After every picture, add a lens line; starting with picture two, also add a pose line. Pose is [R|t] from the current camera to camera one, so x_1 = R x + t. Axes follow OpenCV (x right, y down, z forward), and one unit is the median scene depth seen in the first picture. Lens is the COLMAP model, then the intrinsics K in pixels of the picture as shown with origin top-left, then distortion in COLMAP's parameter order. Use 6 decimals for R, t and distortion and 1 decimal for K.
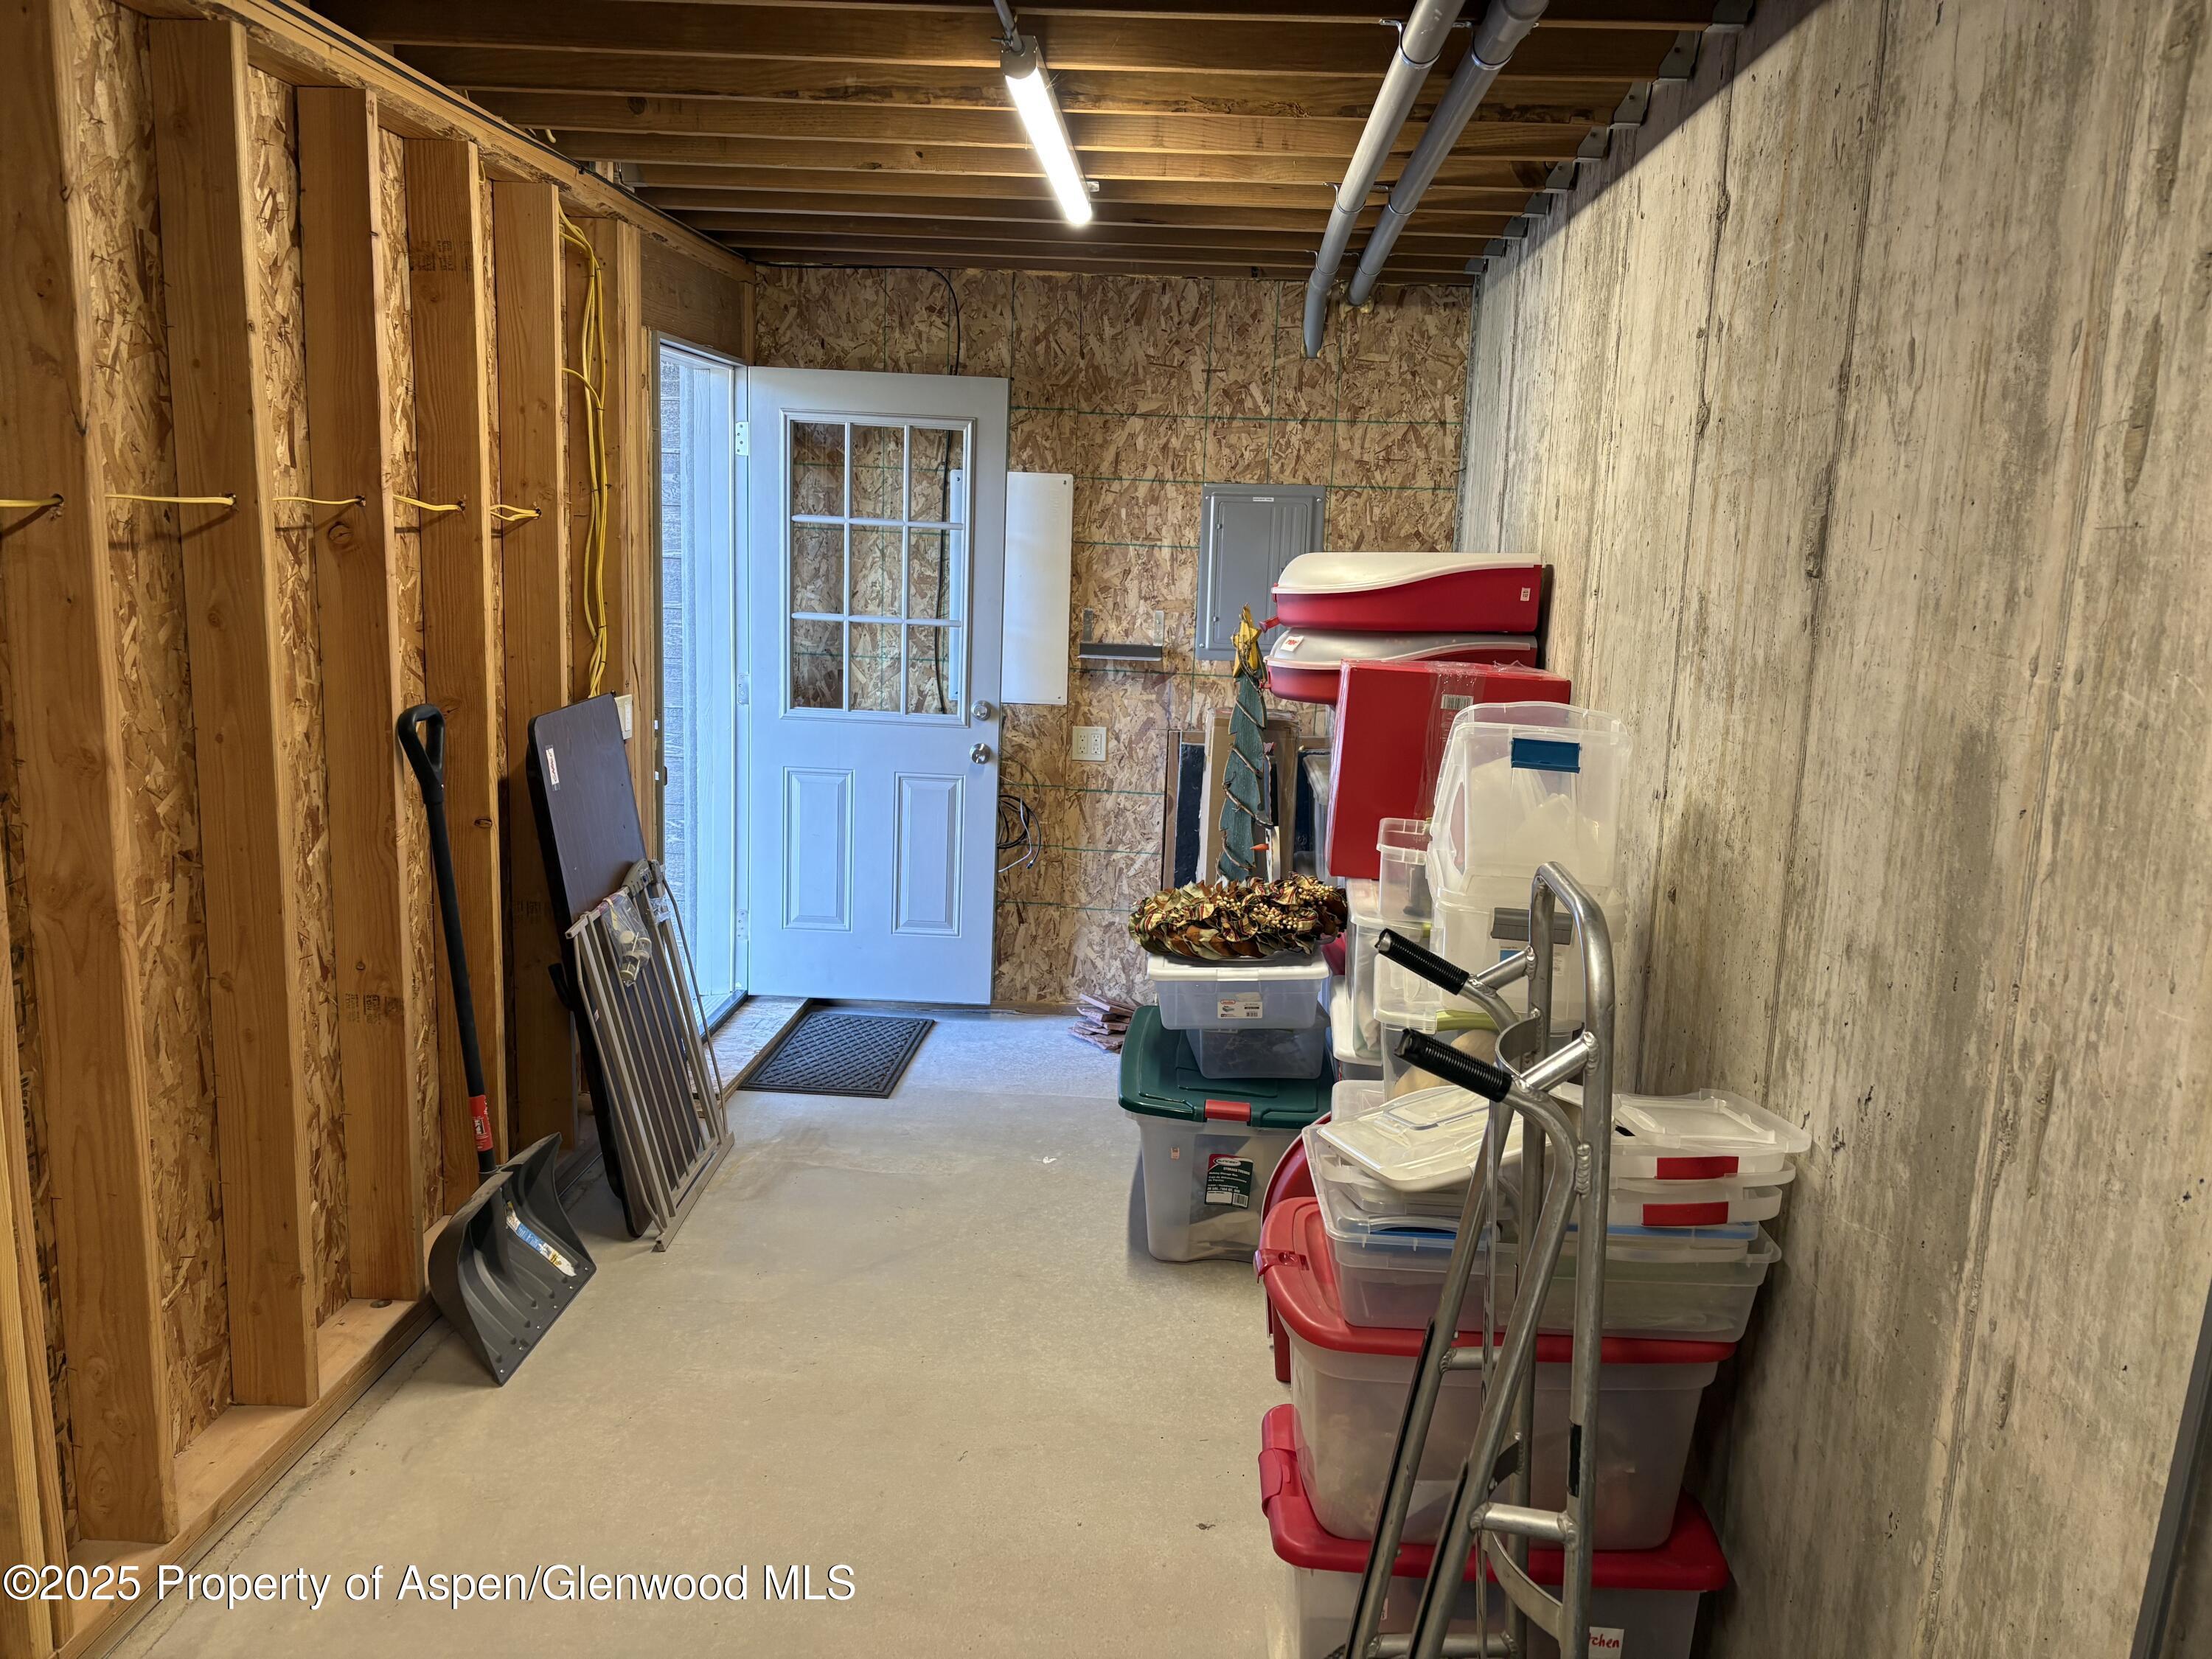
lens RADIAL K [[1652.4, 0, 1106.0], [0, 1652.4, 829.5], [0, 0, 1]] dist [0.000417, -0.001914]
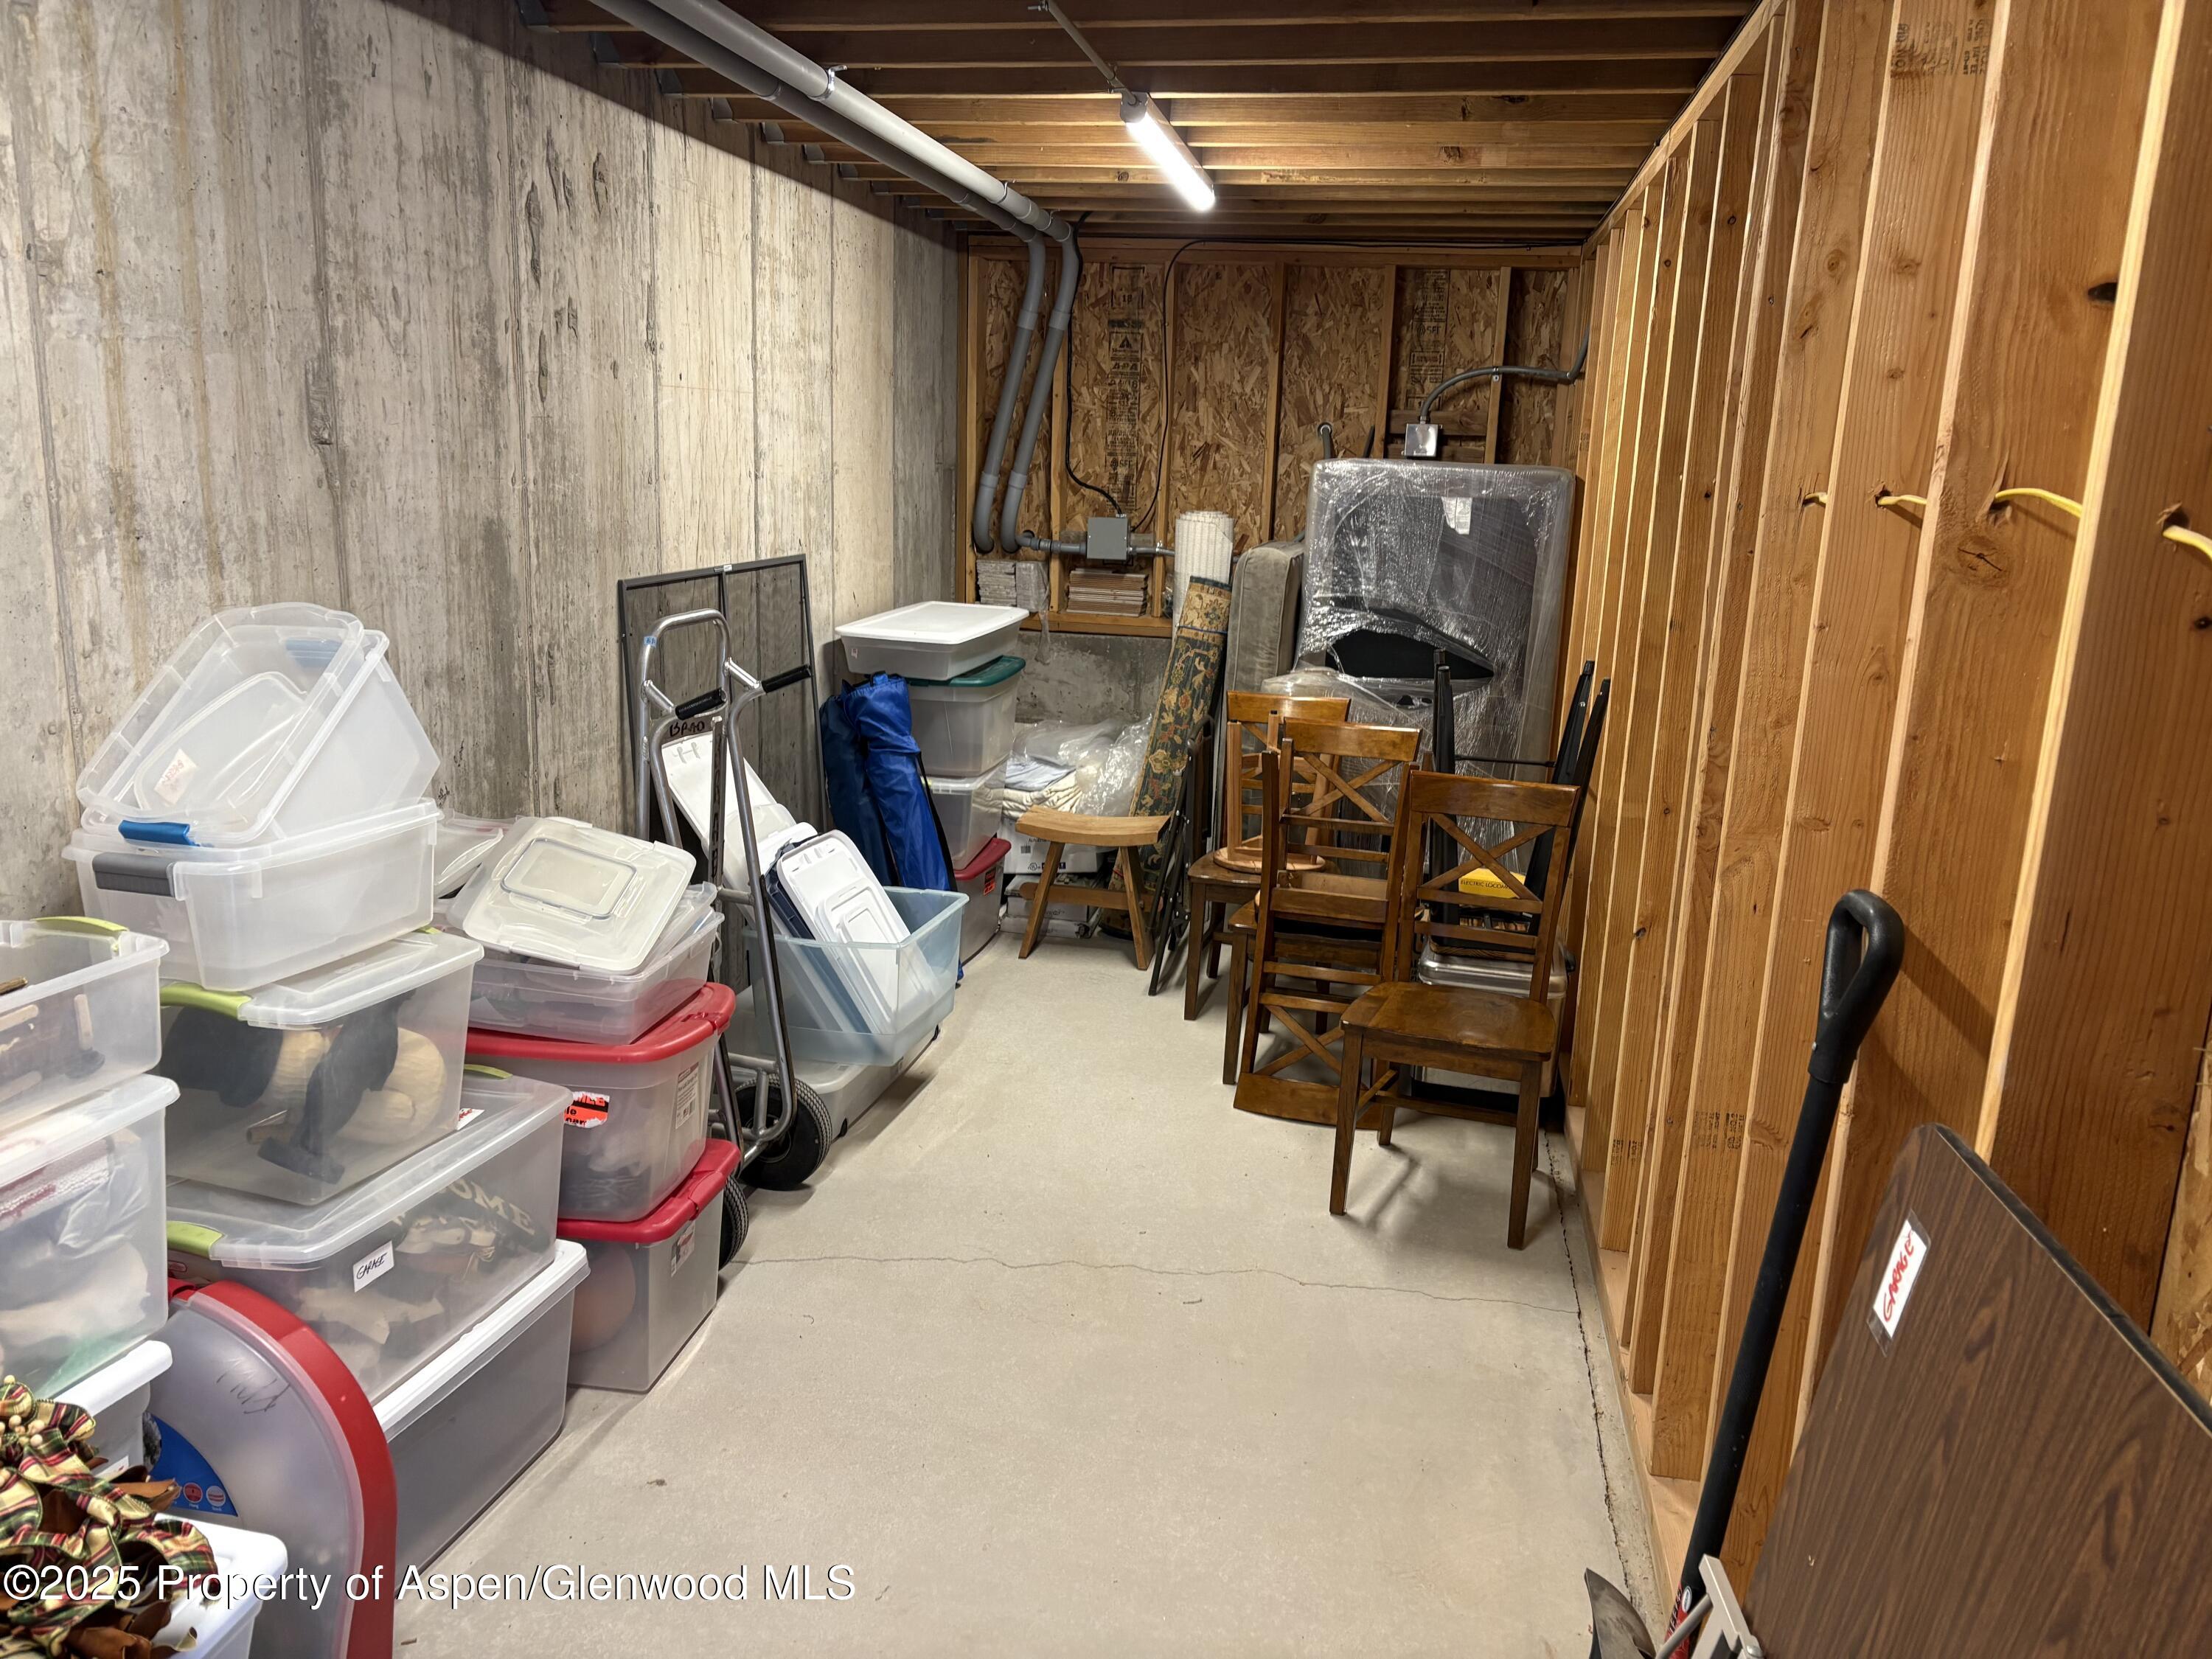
lens RADIAL K [[1652.4, 0, 1106.0], [0, 1652.4, 829.5], [0, 0, 1]] dist [0.000417, -0.001914]
pose [[-0.990103, -0.098938, 0.099535, -0.437172], [-0.051399, 0.915587, 0.398821, -0.551572], [-0.130592, 0.389758, -0.911611, 2.883898]]
